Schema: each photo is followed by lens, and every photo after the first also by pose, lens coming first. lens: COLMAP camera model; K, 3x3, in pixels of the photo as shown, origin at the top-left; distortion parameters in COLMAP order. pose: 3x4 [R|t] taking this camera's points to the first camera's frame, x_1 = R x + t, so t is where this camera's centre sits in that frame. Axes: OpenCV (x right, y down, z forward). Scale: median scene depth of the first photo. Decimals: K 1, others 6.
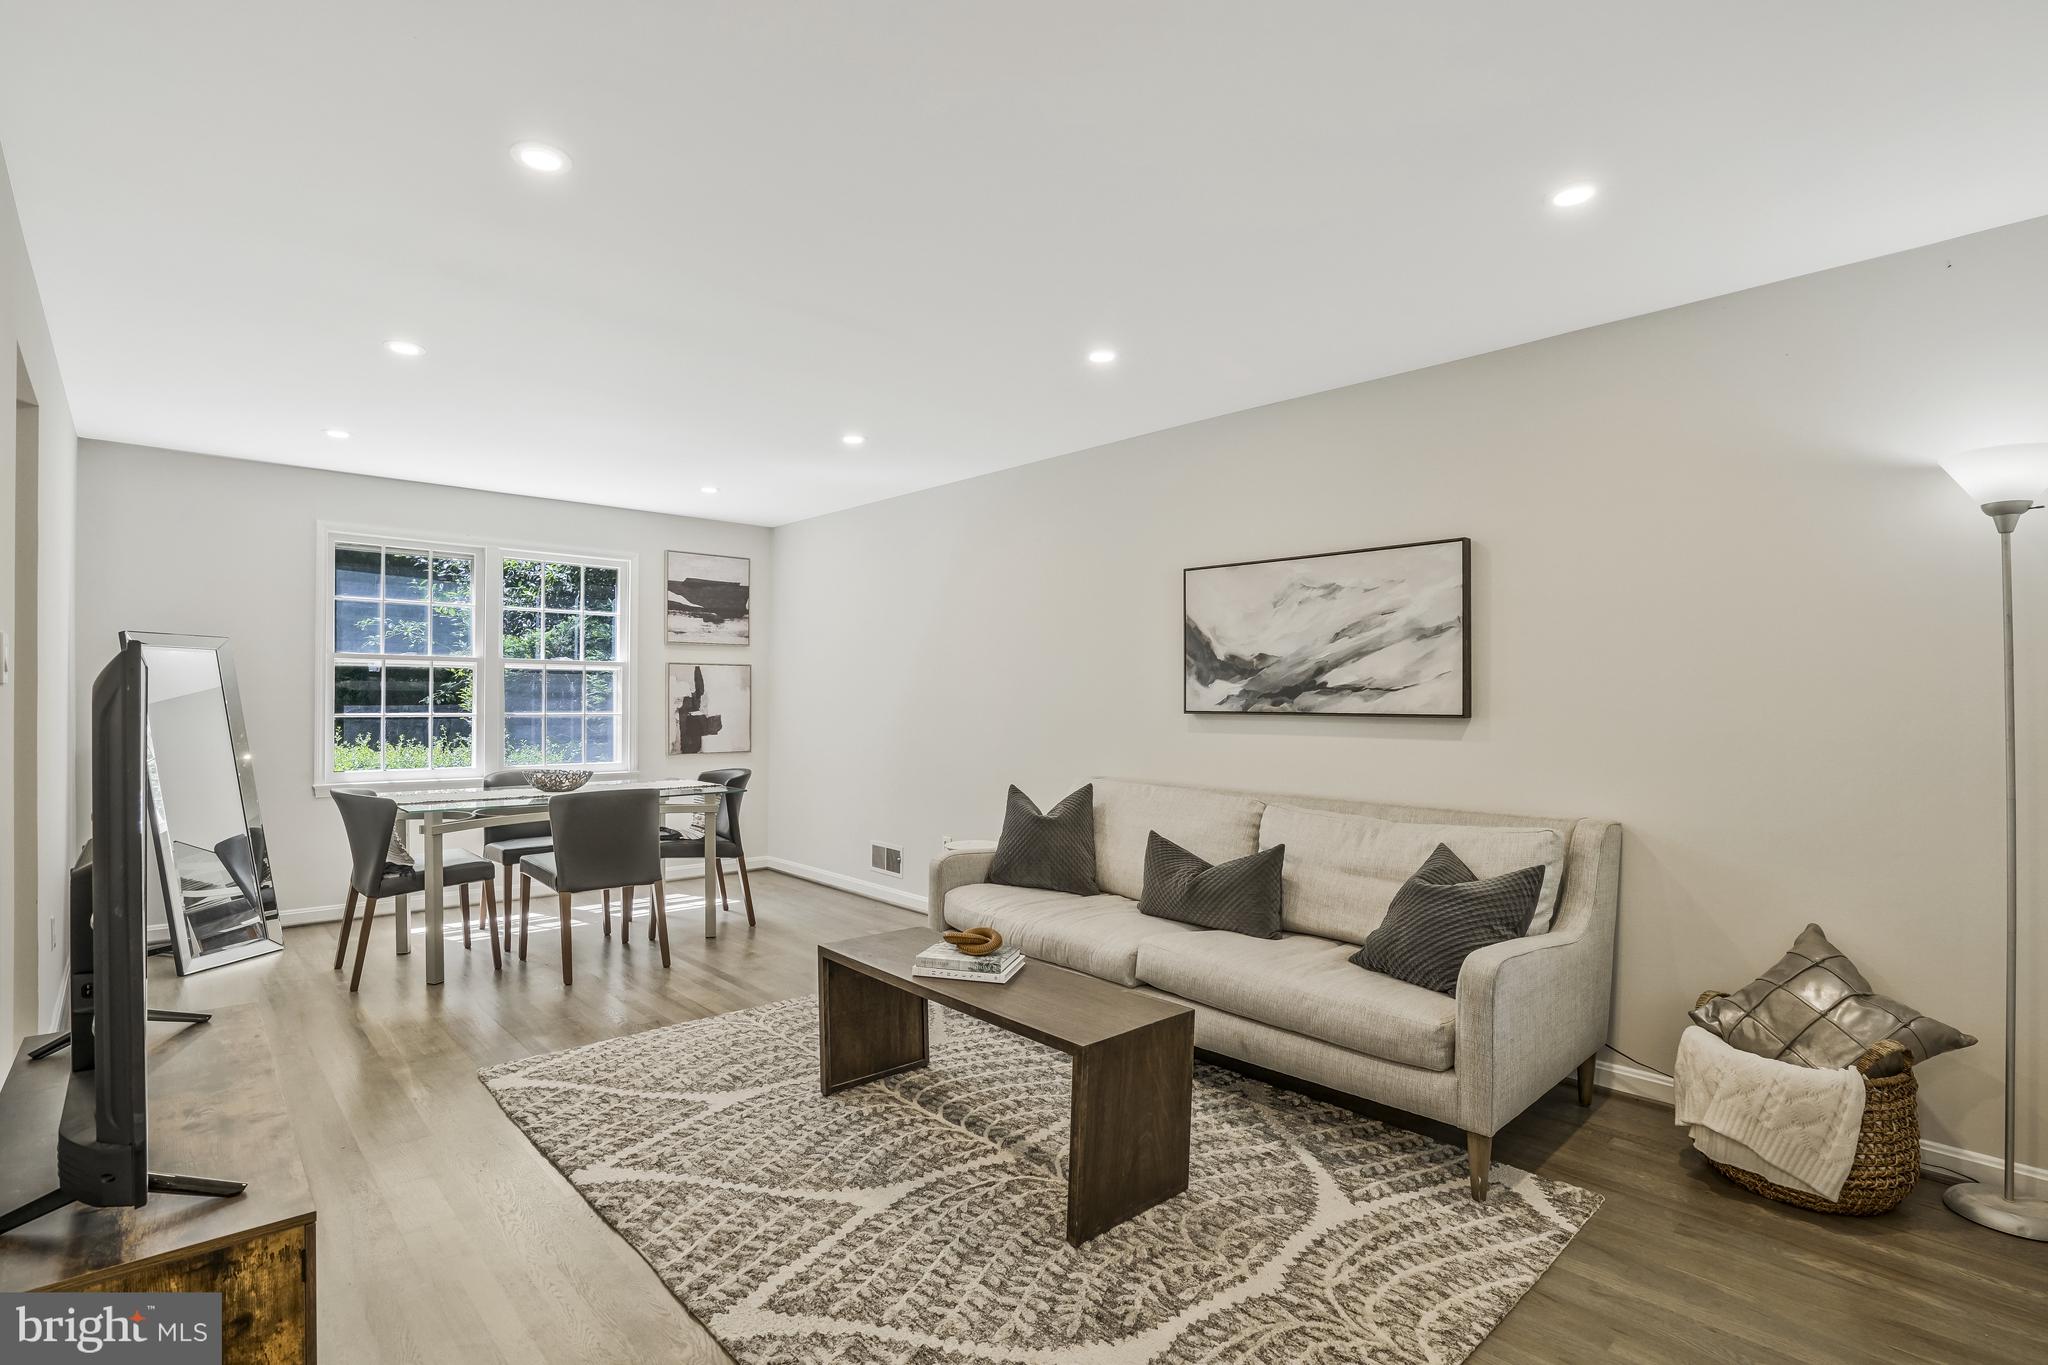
lens RADIAL K [[960.1, 0, 1026.1], [0, 960.1, 697.4], [0, 0, 1]] dist [-0.001343, -0.000037]
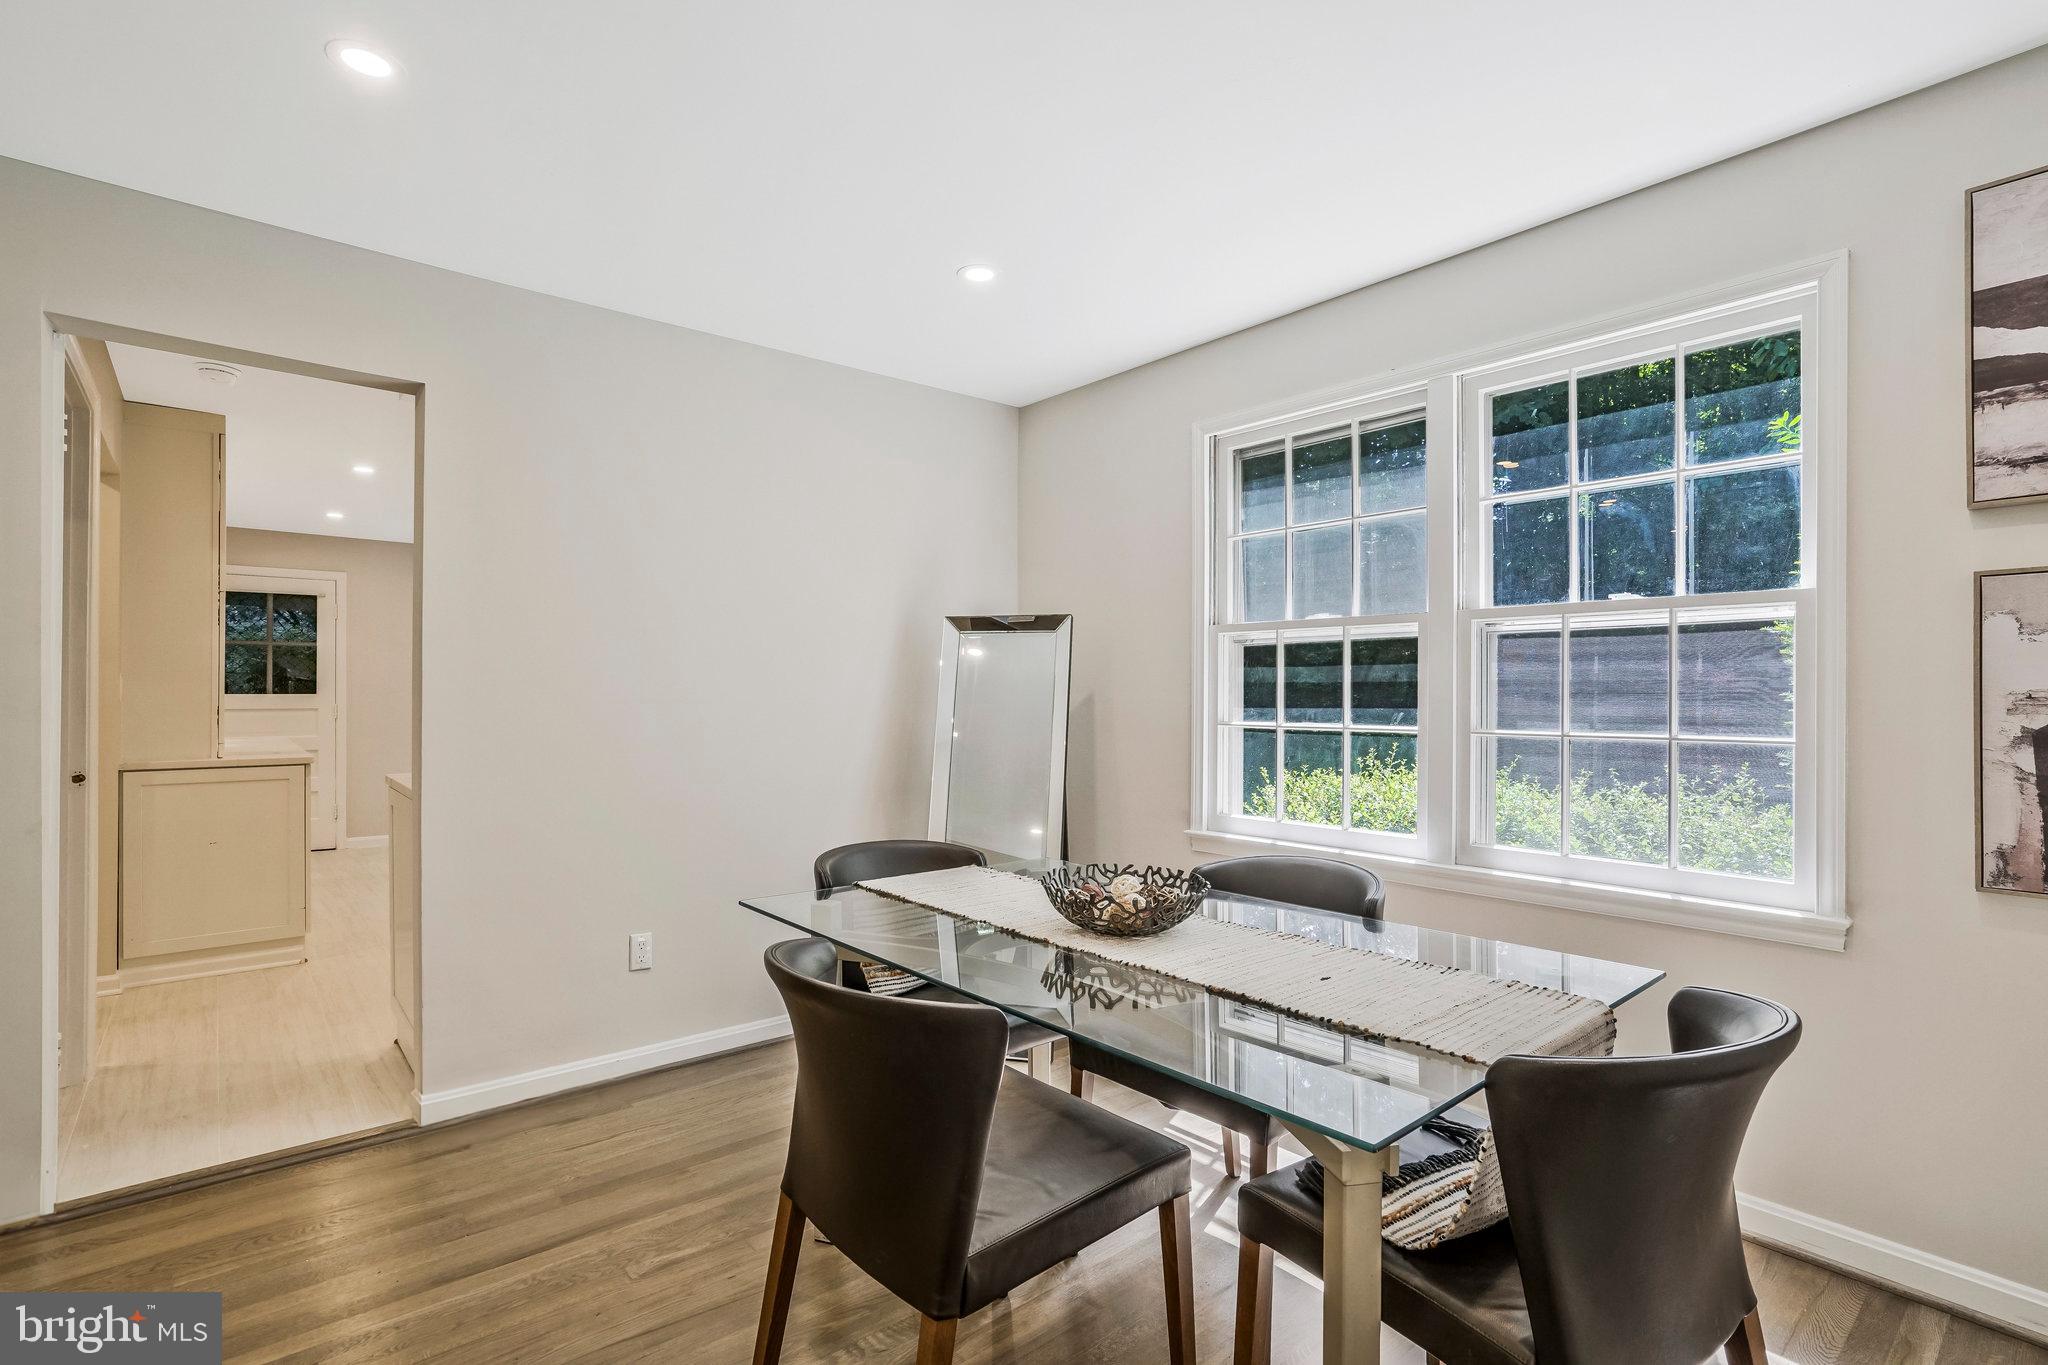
lens RADIAL K [[960.1, 0, 1025.6], [0, 960.1, 697.4], [0, 0, 1]] dist [-0.001343, -0.000037]
pose [[-0.048795, 0.007780, -0.998779, -0.077613], [0.007506, 0.999944, 0.007423, -0.003888], [0.998781, -0.007135, -0.048850, 0.827531]]
